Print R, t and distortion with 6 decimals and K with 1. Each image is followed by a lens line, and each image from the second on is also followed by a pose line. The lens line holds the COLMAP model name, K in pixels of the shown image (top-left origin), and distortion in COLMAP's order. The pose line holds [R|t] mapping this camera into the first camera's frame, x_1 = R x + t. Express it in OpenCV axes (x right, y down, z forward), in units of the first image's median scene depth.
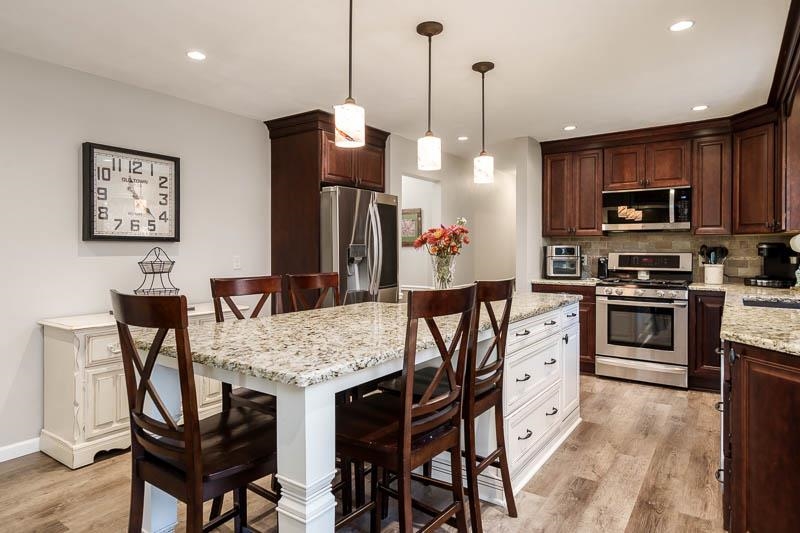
lens RADIAL K [[476.4, 0, 401.0], [0, 476.4, 249.2], [0, 0, 1]] dist [0.005811, 0.001990]
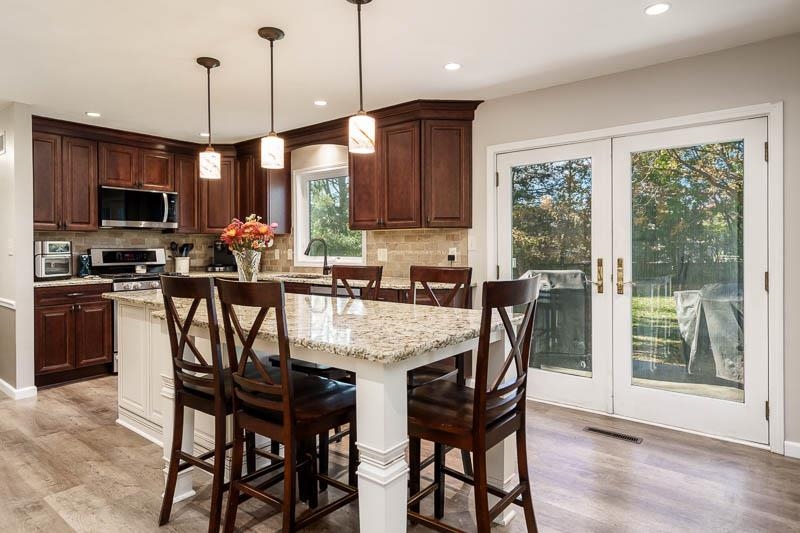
lens RADIAL K [[476.4, 0, 401.0], [0, 476.4, 249.2], [0, 0, 1]] dist [0.005811, 0.001990]
pose [[0.069657, -0.007147, 0.997545, -0.531081], [0.003885, 0.999969, 0.006893, 0.003870], [-0.997563, 0.003396, 0.069683, 0.337856]]
